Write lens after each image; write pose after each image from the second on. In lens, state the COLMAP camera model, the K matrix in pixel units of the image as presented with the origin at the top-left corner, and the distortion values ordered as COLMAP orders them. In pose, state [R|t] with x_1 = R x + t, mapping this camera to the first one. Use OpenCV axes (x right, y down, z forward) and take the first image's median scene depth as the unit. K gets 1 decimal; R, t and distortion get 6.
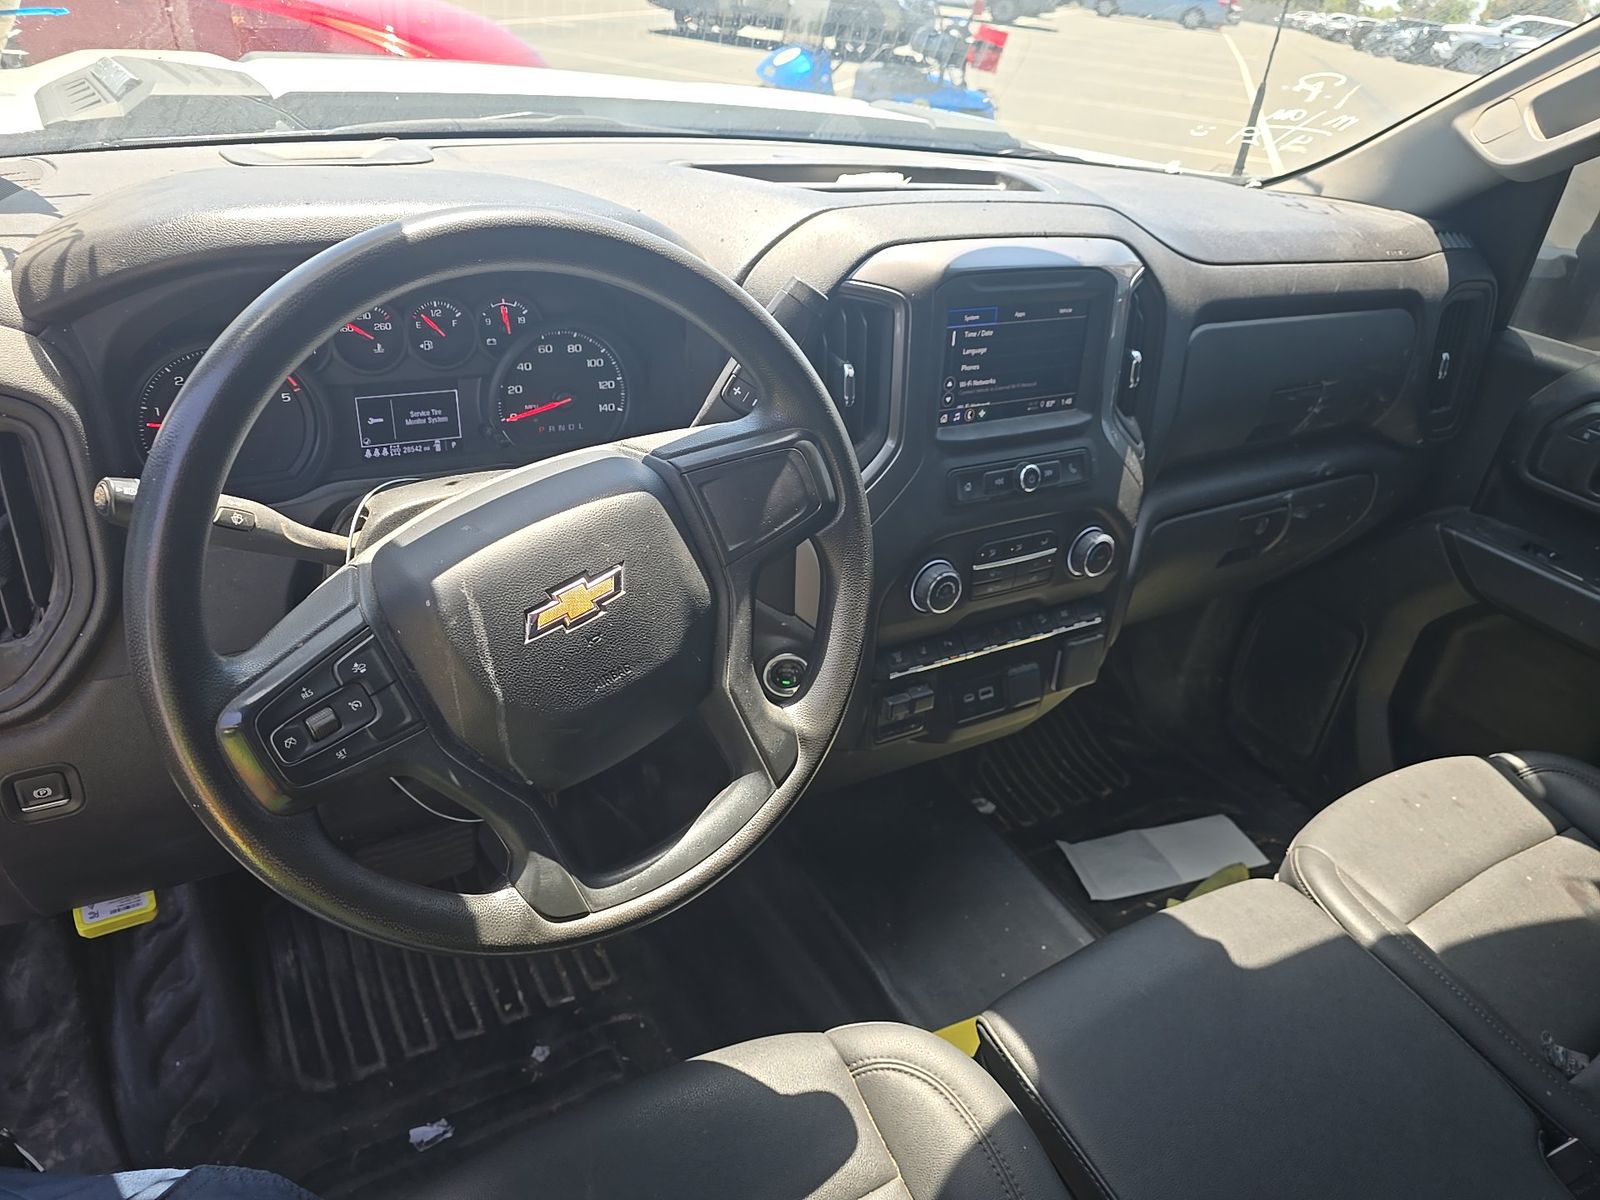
lens RADIAL K [[1068.1, 0, 786.3], [0, 1068.1, 609.2], [0, 0, 1]] dist [0.068550, -0.090155]
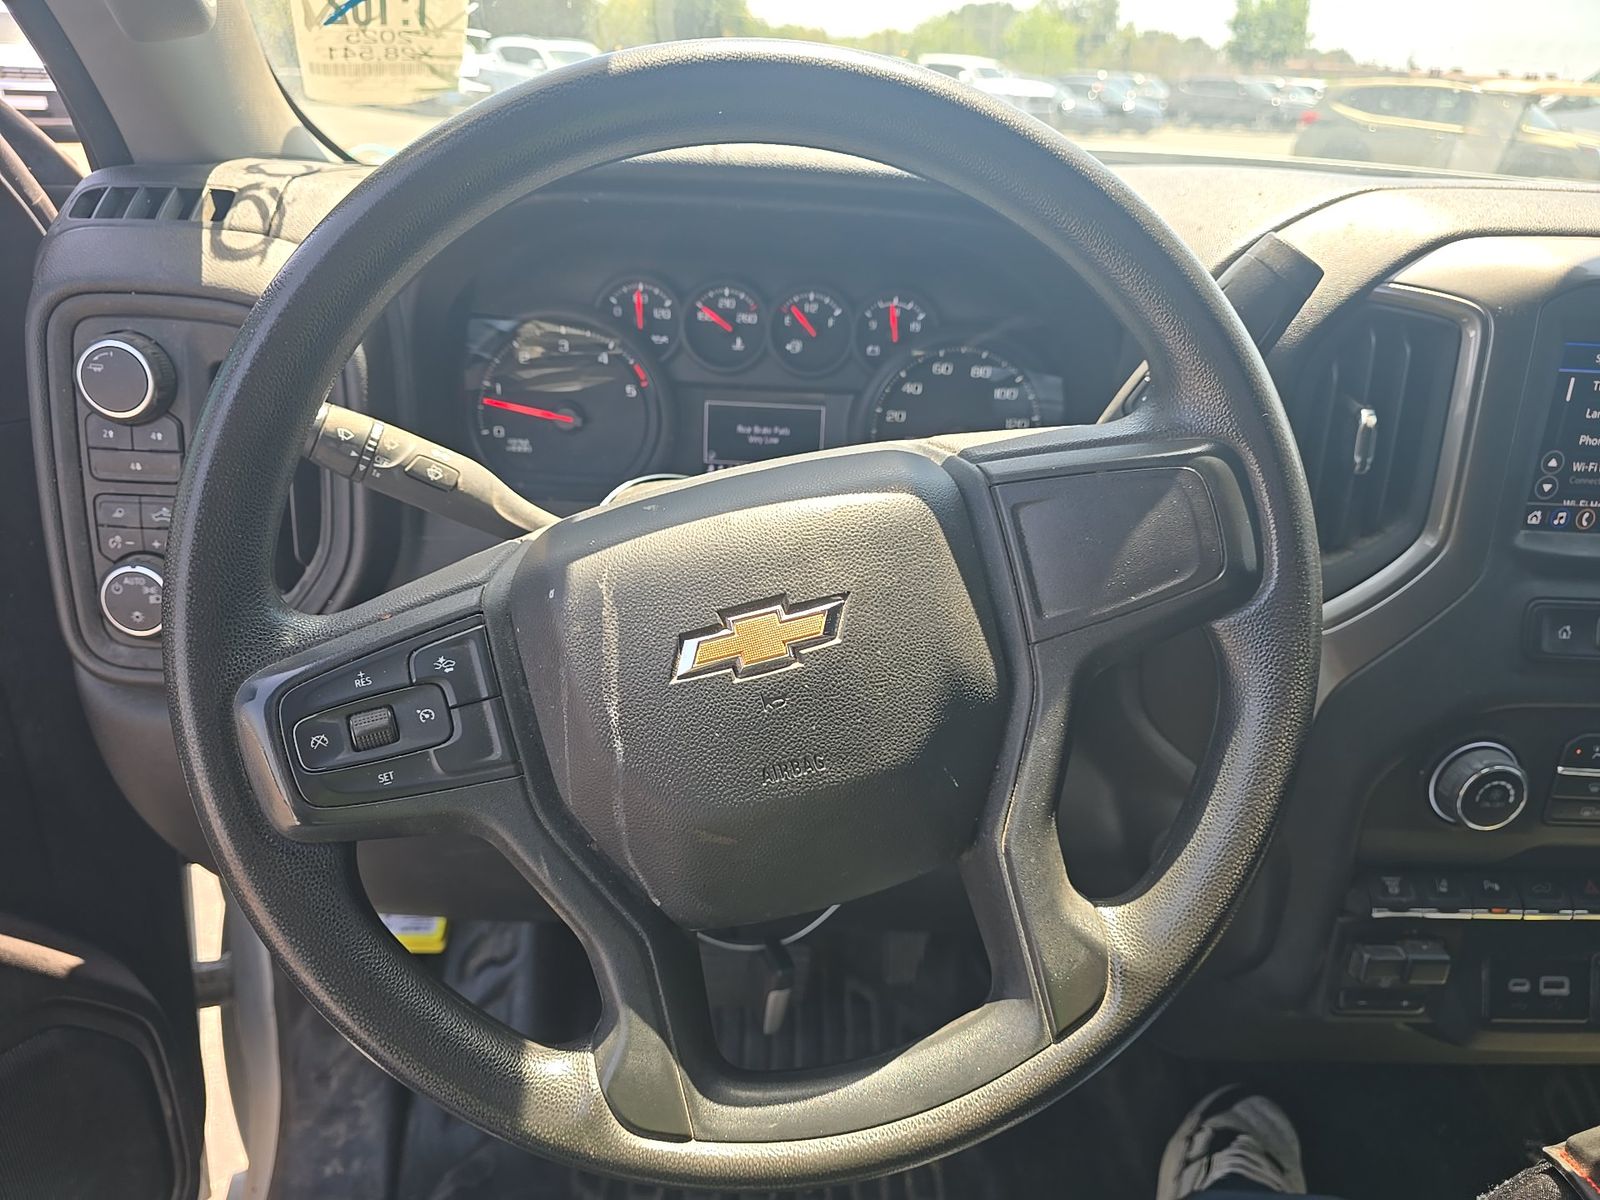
lens RADIAL K [[1075.7, 0, 800.0], [0, 1075.7, 600.0], [0, 0, 1]] dist [0.034392, -0.063256]
pose [[0.869751, 0.151694, -0.469599, 0.085522], [-0.216792, 0.972293, -0.087446, 0.015132], [0.443323, 0.177862, 0.878539, 0.304975]]
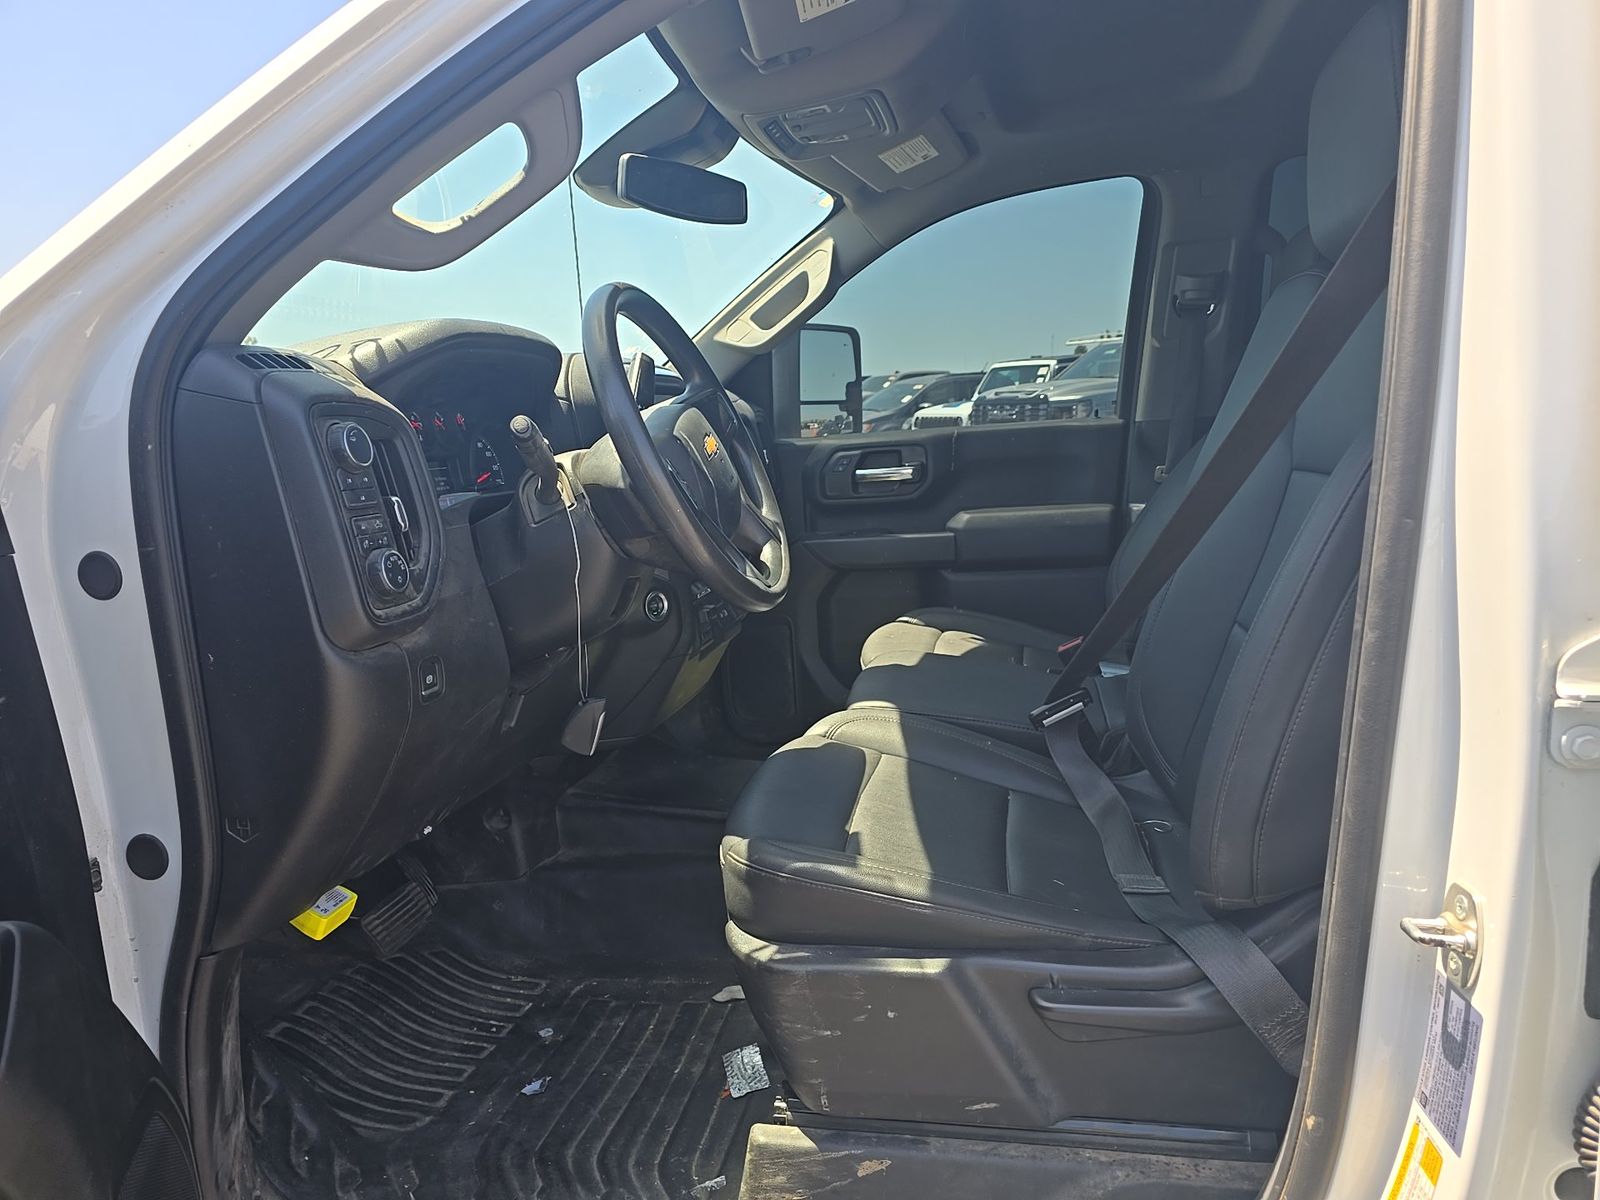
lens RADIAL K [[1068.1, 0, 786.3], [0, 1068.1, 609.2], [0, 0, 1]] dist [0.068550, -0.090155]
pose [[0.674771, -0.260986, 0.690341, -1.132667], [0.475490, 0.869114, -0.136195, 0.435152], [-0.564440, 0.420151, 0.710550, -0.318302]]
